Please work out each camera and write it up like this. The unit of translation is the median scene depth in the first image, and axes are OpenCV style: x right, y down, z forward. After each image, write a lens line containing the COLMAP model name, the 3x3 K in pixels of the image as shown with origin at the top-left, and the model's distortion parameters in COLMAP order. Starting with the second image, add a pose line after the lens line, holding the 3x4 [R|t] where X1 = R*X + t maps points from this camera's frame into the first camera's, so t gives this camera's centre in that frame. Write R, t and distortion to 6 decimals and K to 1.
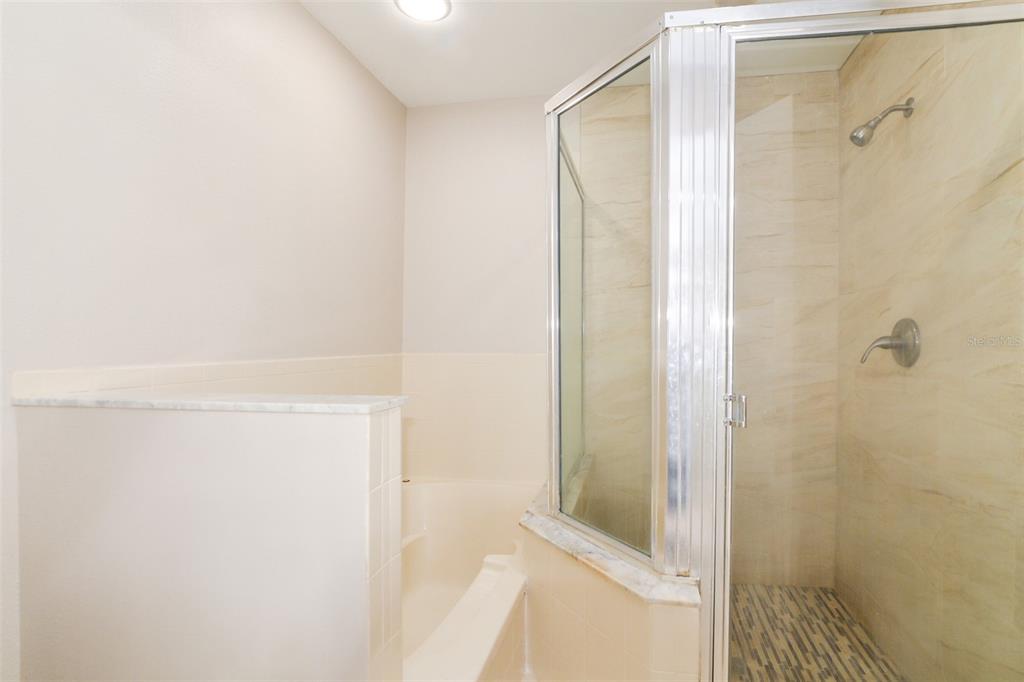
lens RADIAL K [[467.4, 0, 506.4], [0, 467.4, 347.1], [0, 0, 1]] dist [-0.028016, 0.001423]
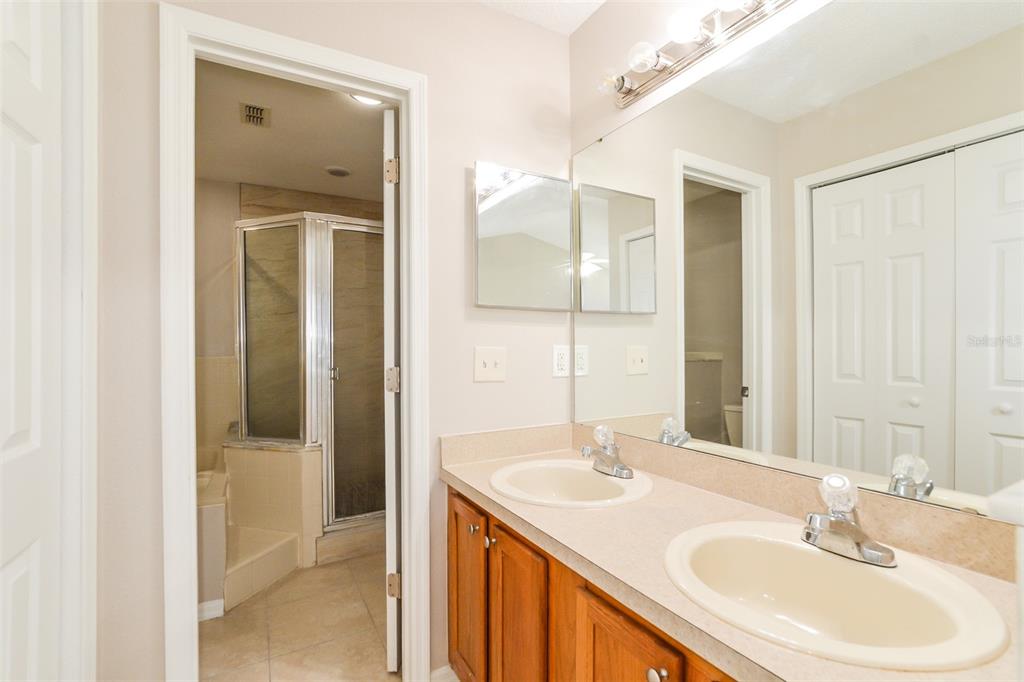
lens RADIAL K [[467.4, 0, 506.4], [0, 467.4, 347.1], [0, 0, 1]] dist [-0.028016, 0.001423]
pose [[0.716028, -0.000138, 0.698072, -0.384789], [0.018525, 0.999652, -0.018803, 0.038793], [-0.697826, 0.026396, 0.715781, -0.945463]]
